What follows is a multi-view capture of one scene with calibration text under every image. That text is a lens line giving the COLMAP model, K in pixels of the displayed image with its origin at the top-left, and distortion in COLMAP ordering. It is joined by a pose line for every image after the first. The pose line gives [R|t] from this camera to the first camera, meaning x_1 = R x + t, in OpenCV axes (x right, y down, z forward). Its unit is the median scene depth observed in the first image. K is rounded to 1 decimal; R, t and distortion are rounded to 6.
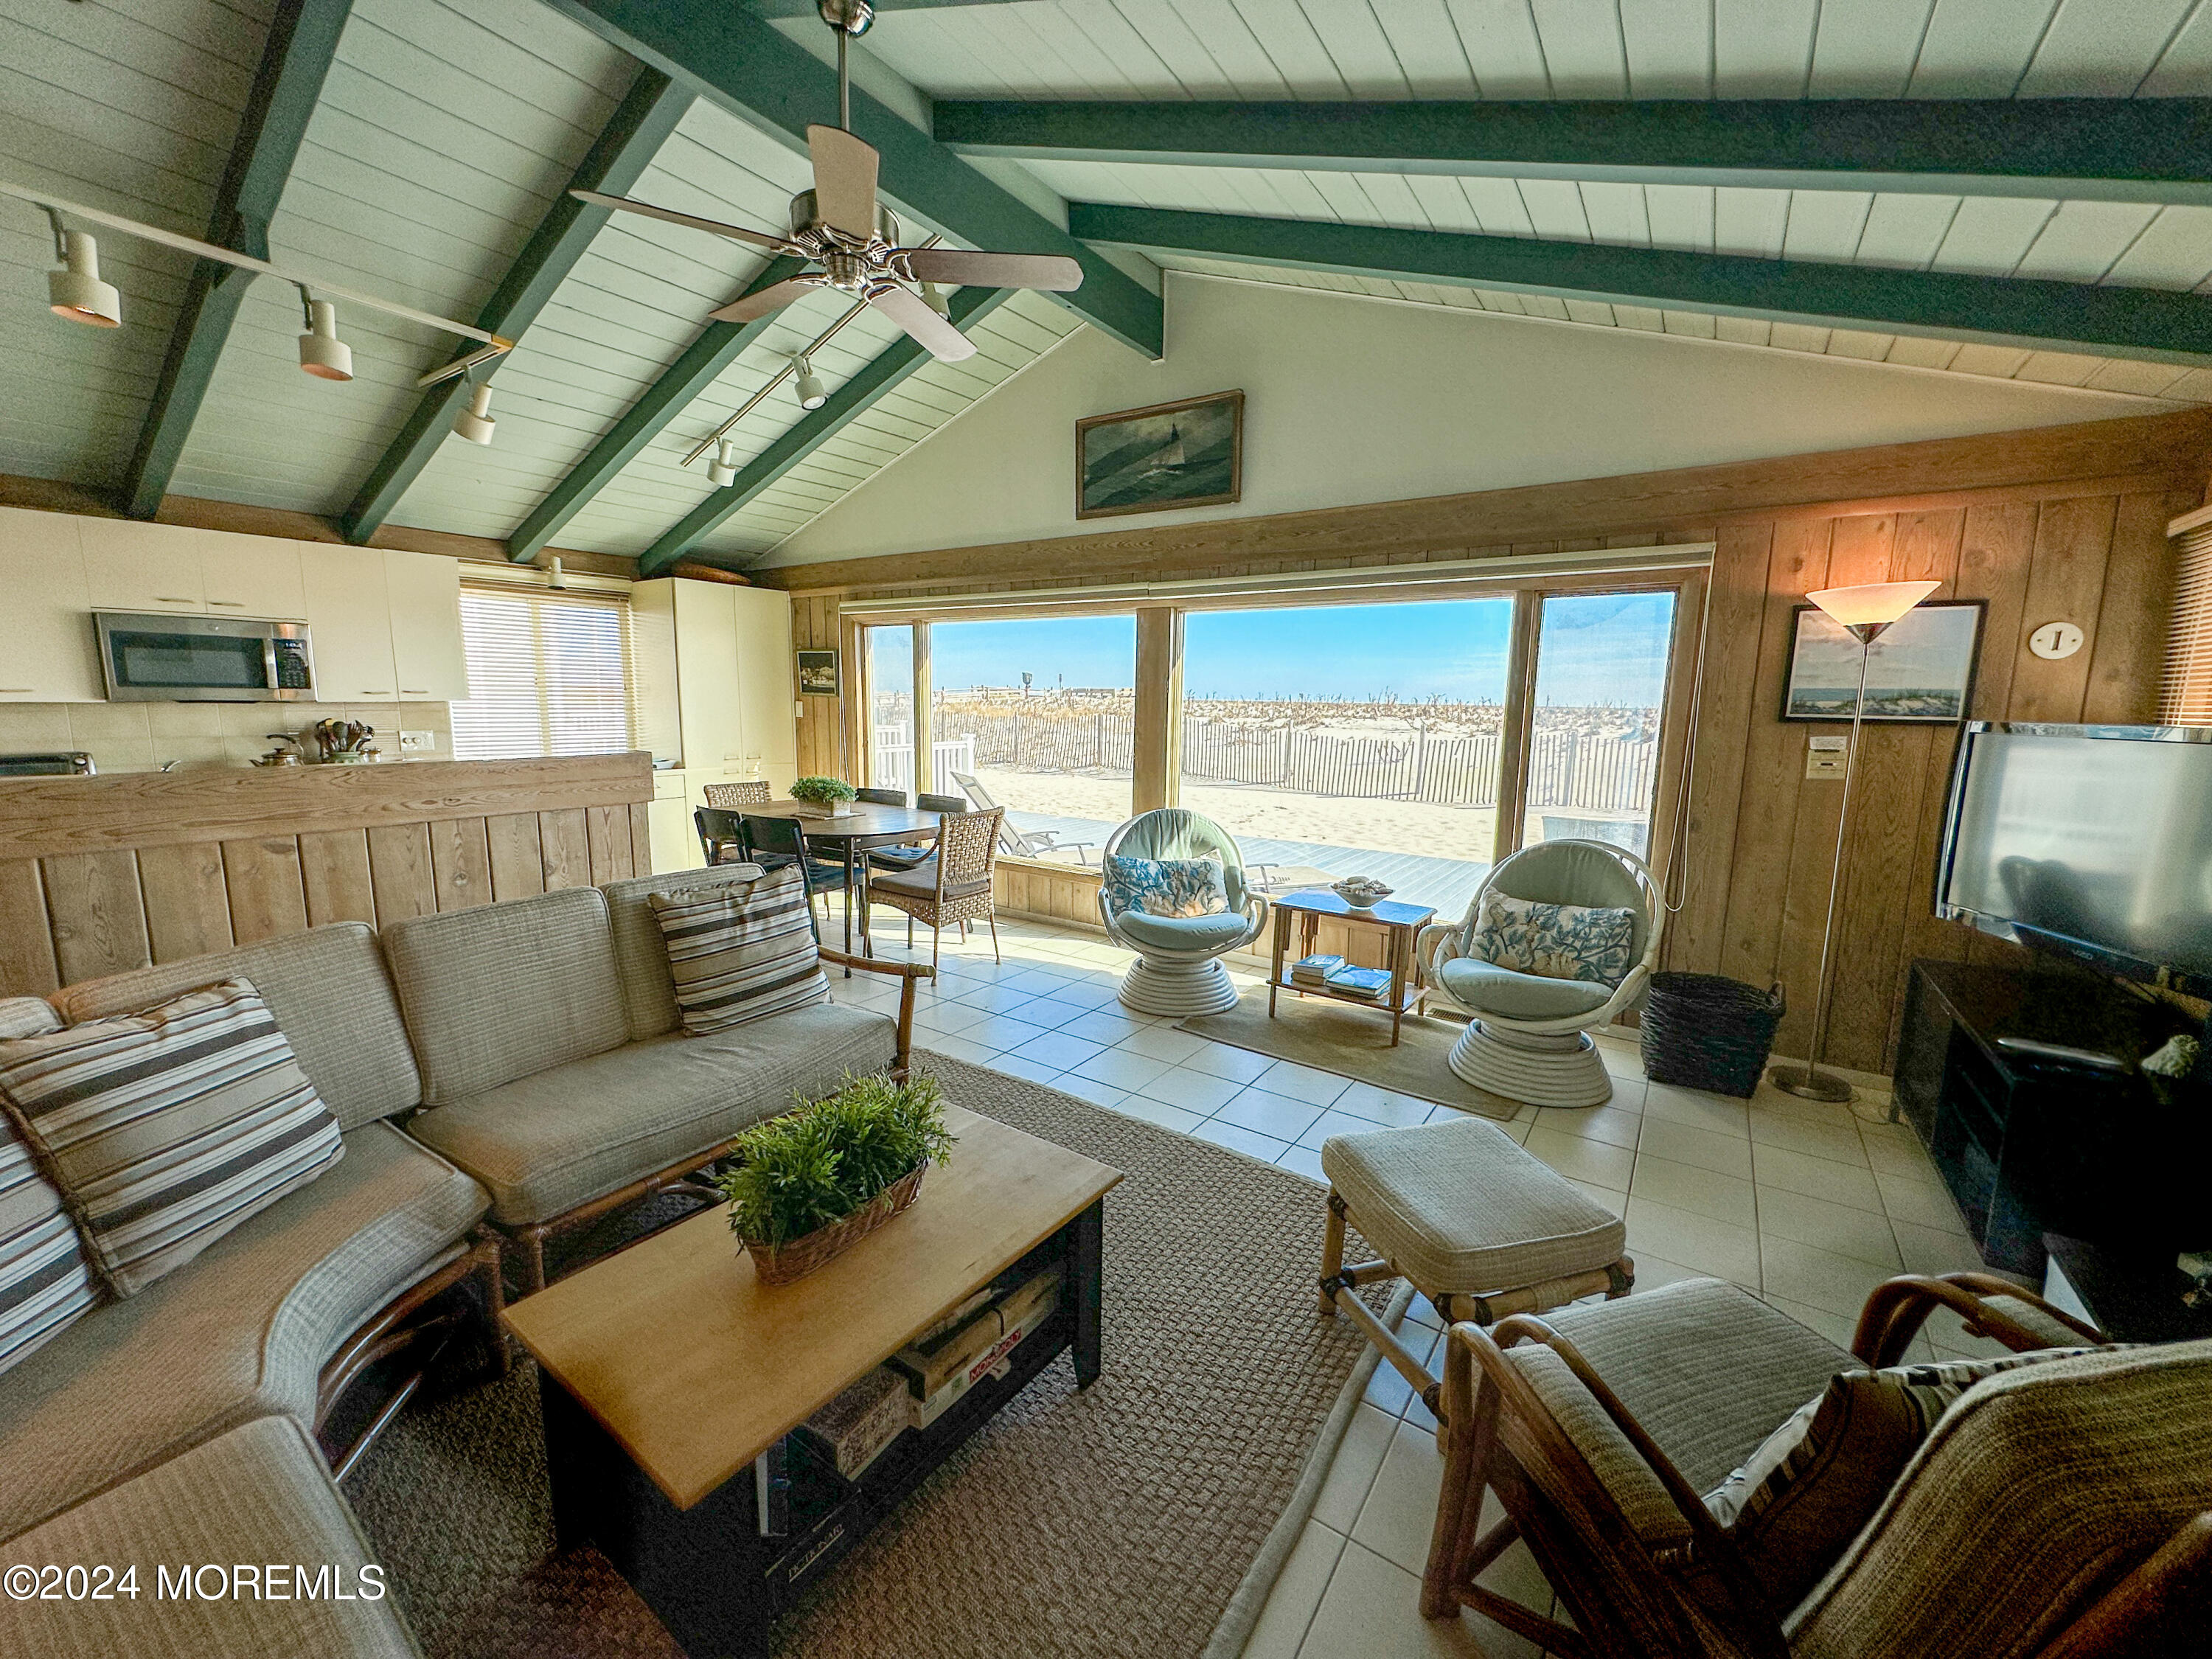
lens RADIAL K [[883.1, 0, 1099.5], [0, 883.1, 828.1], [0, 0, 1]] dist [-0.001347, -0.000001]
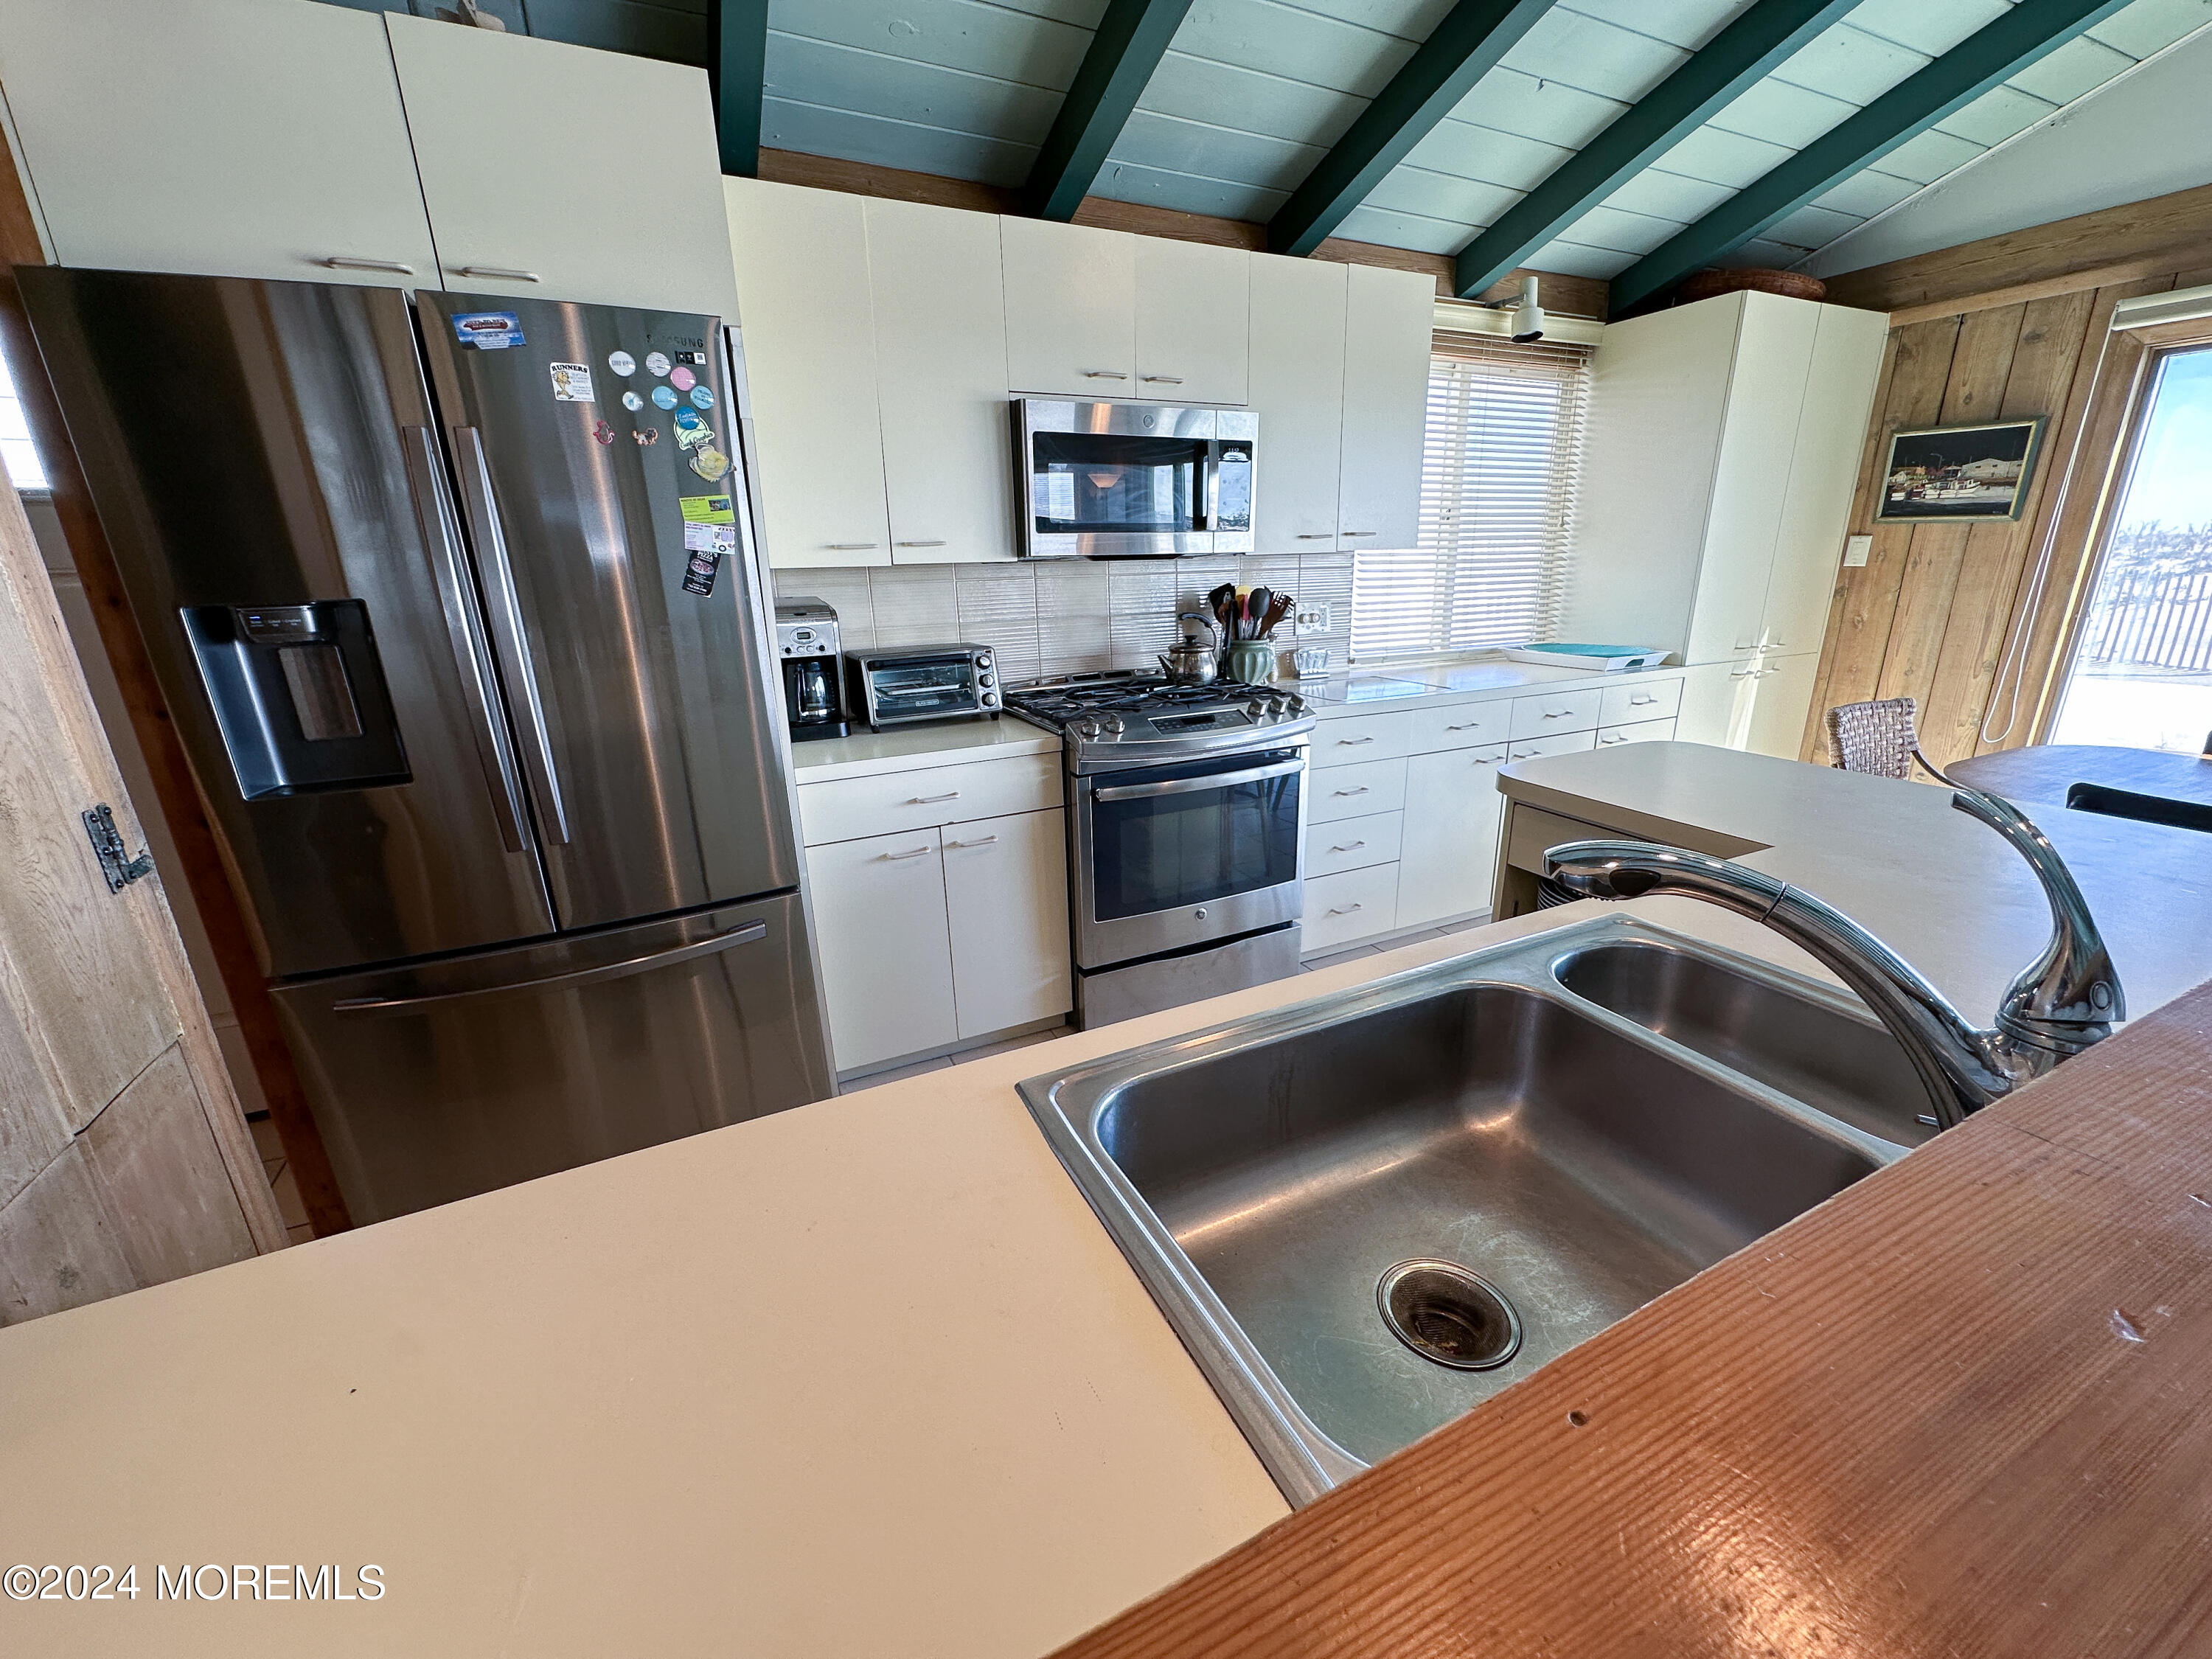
lens RADIAL K [[883.1, 0, 1099.5], [0, 883.1, 828.1], [0, 0, 1]] dist [-0.001347, -0.000001]
pose [[0.866658, 0.116655, -0.485073, -0.639414], [-0.040704, 0.985571, 0.164295, -0.053546], [0.497240, -0.122643, 0.858901, 0.404680]]
